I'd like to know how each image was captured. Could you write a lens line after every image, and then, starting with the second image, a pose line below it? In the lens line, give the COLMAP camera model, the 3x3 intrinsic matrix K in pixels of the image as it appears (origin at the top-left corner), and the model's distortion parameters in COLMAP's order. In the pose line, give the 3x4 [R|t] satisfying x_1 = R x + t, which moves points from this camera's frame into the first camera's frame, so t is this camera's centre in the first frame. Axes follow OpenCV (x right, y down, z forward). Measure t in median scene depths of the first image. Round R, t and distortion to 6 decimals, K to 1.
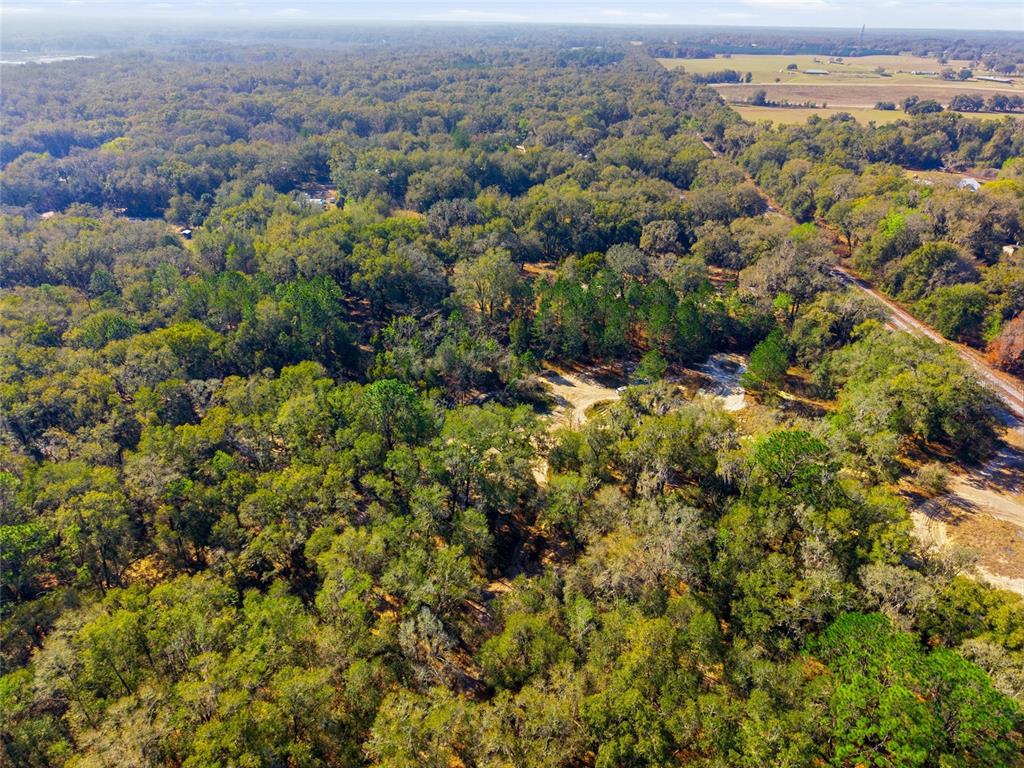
lens RADIAL K [[690.2, 0, 506.6], [0, 690.2, 384.7], [0, 0, 1]] dist [0.011427, -0.013899]
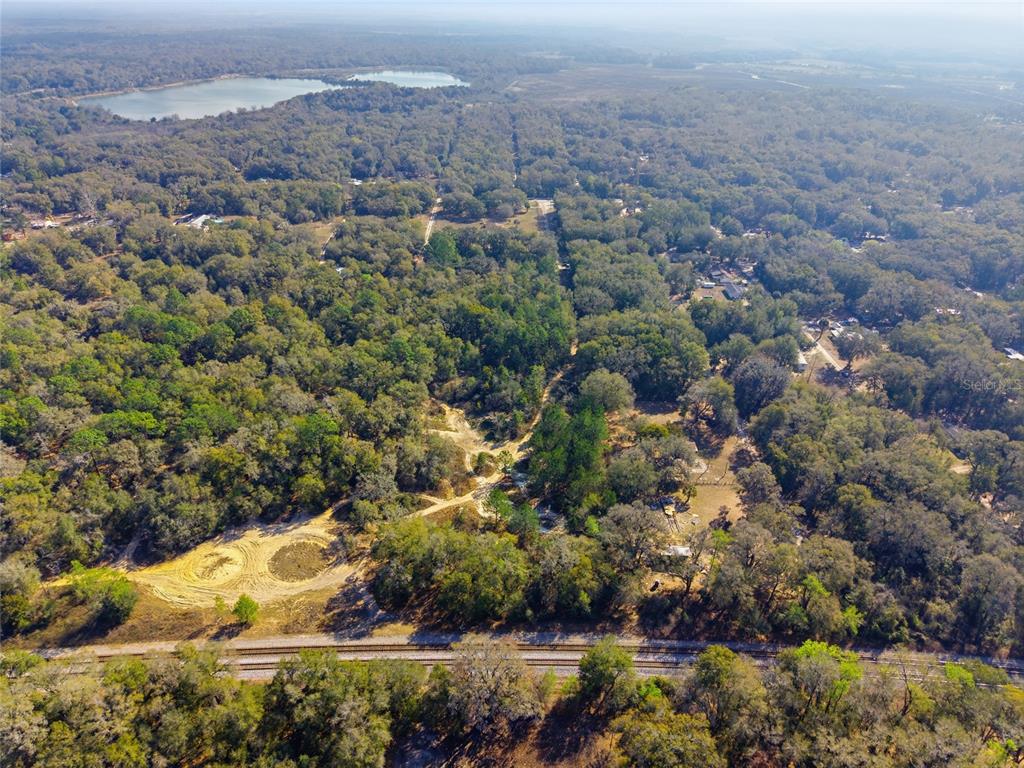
lens RADIAL K [[690.2, 0, 514.4], [0, 690.2, 379.2], [0, 0, 1]] dist [0.011427, -0.013899]
pose [[-0.035754, 0.463867, -0.885183, 1.624291], [-0.488751, 0.764477, 0.420355, -0.893456], [0.871690, 0.447663, 0.199383, 0.741092]]
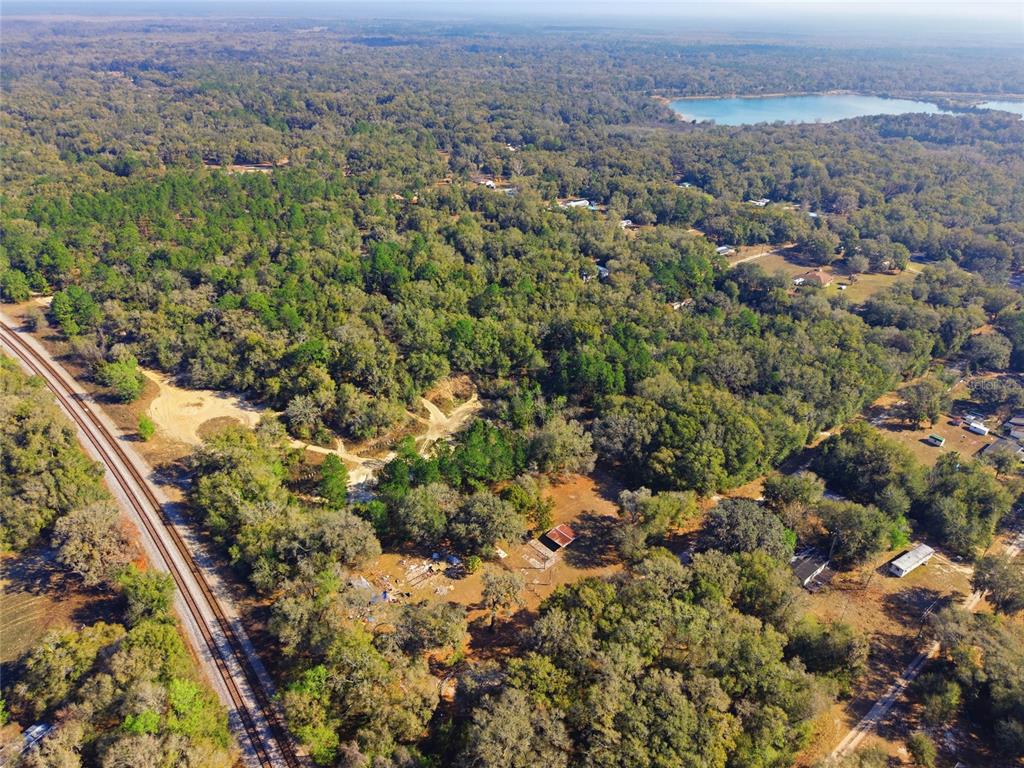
lens RADIAL K [[690.2, 0, 515.6], [0, 690.2, 381.9], [0, 0, 1]] dist [0.011427, -0.013899]
pose [[-0.798766, 0.262029, -0.541585, 0.901480], [-0.310106, 0.592080, 0.743825, -1.476848], [0.515565, 0.762090, -0.391676, 1.825677]]
